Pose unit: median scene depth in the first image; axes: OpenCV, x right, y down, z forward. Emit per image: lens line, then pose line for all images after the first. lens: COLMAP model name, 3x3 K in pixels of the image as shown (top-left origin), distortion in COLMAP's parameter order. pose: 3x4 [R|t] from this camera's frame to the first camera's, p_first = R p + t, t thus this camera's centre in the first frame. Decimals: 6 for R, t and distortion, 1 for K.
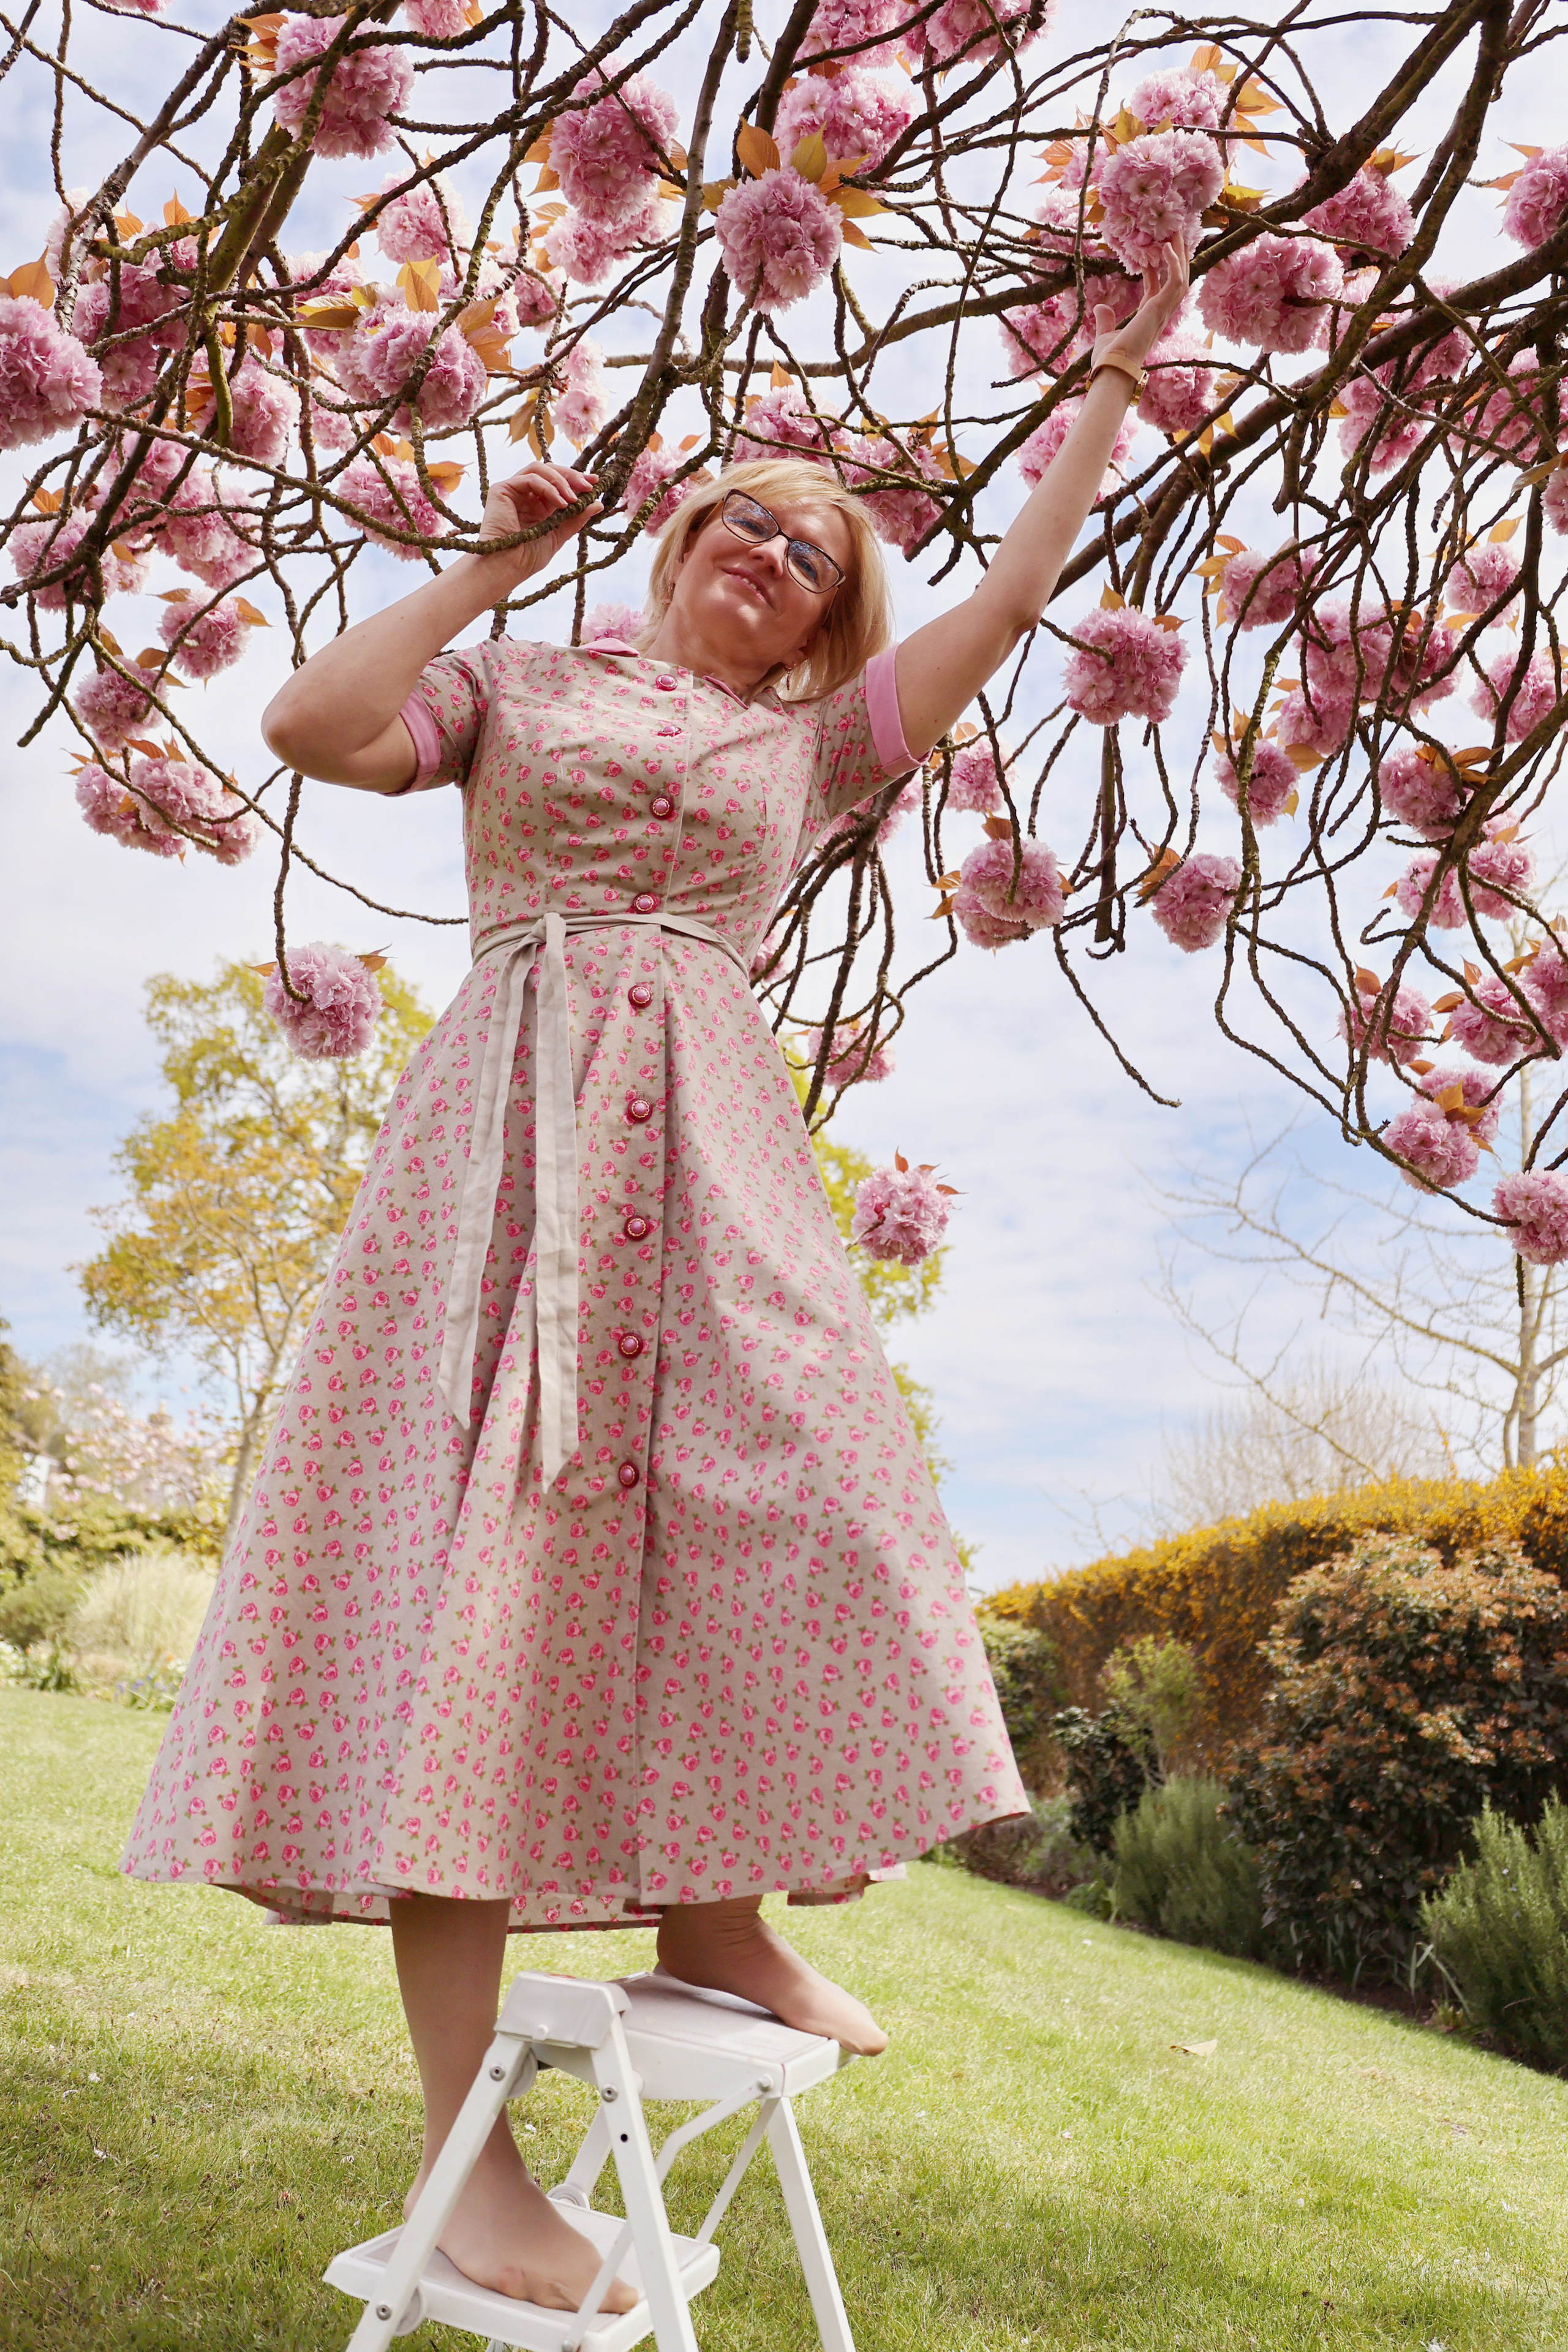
lens RADIAL K [[2253.1, 0, 777.8], [0, 2253.1, 1174.1], [0, 0, 1]] dist [0.005618, 0.000000]
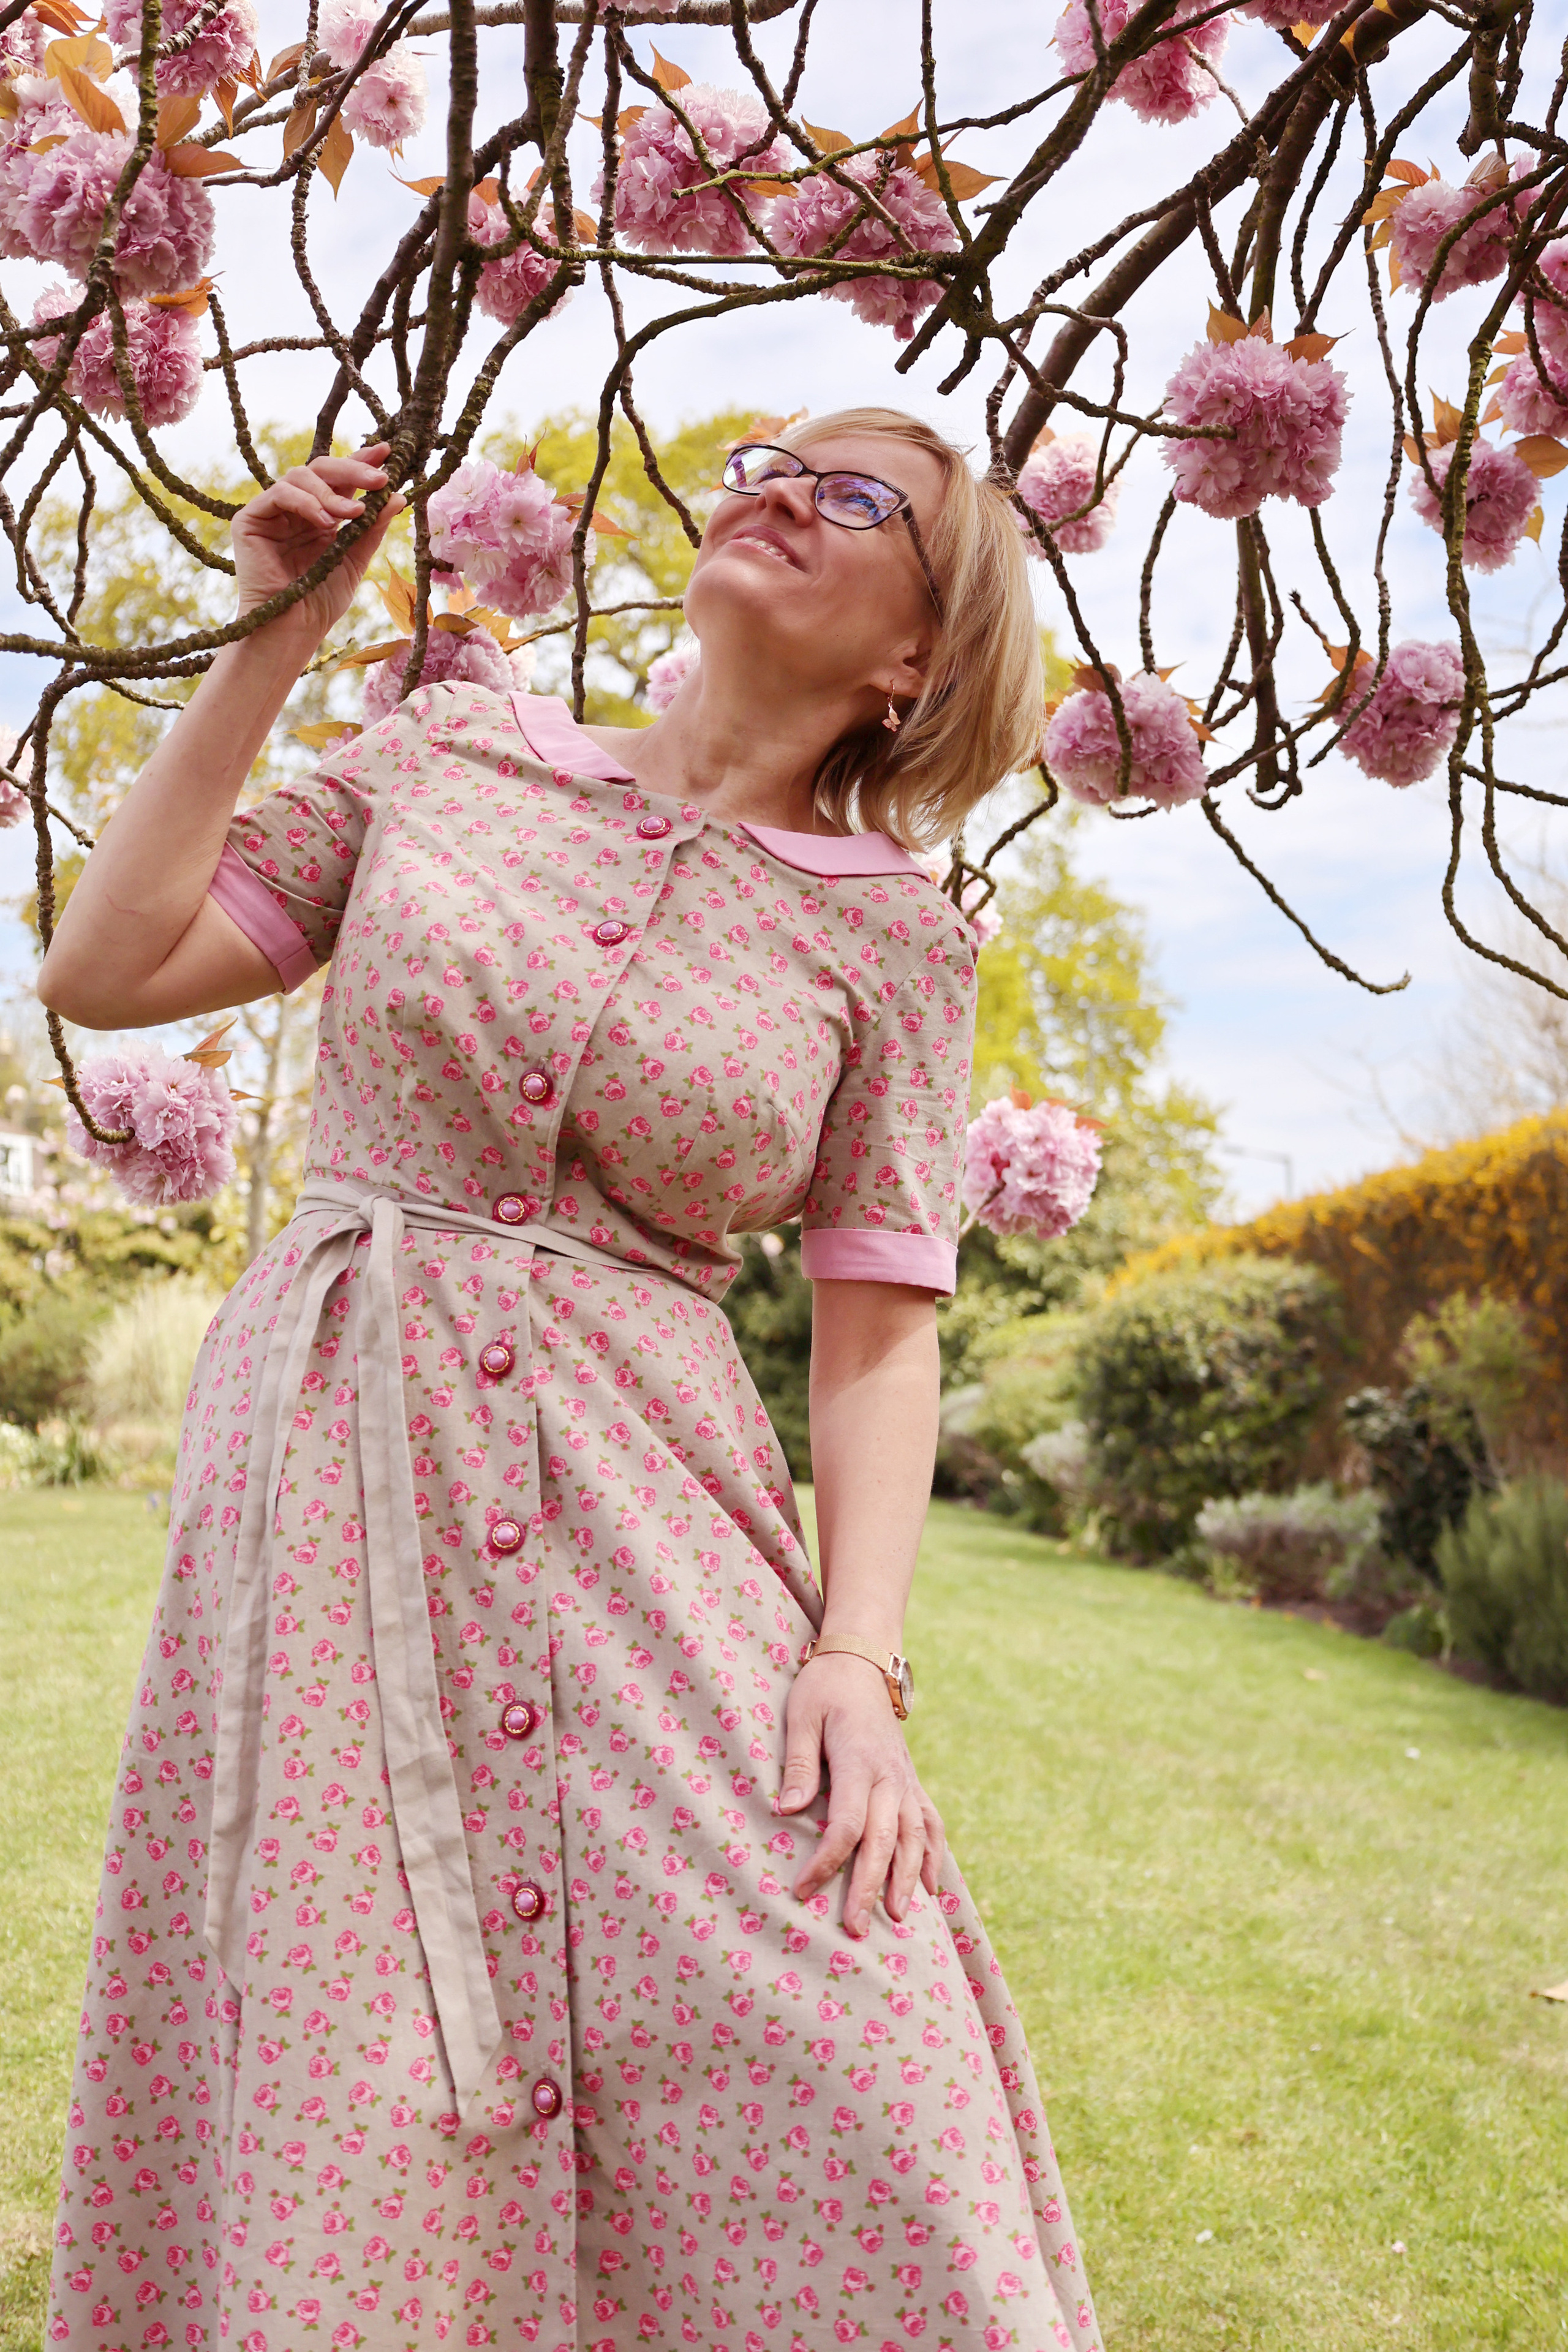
lens RADIAL K [[2925.8, 0, 788.6], [0, 2925.8, 1176.5], [0, 0, 1]] dist [0.042392, 0.000000]
pose [[0.989250, -0.128573, -0.069672, 0.047382], [0.140063, 0.970013, 0.198639, -0.187501], [0.042043, -0.206262, 0.977593, 0.102767]]
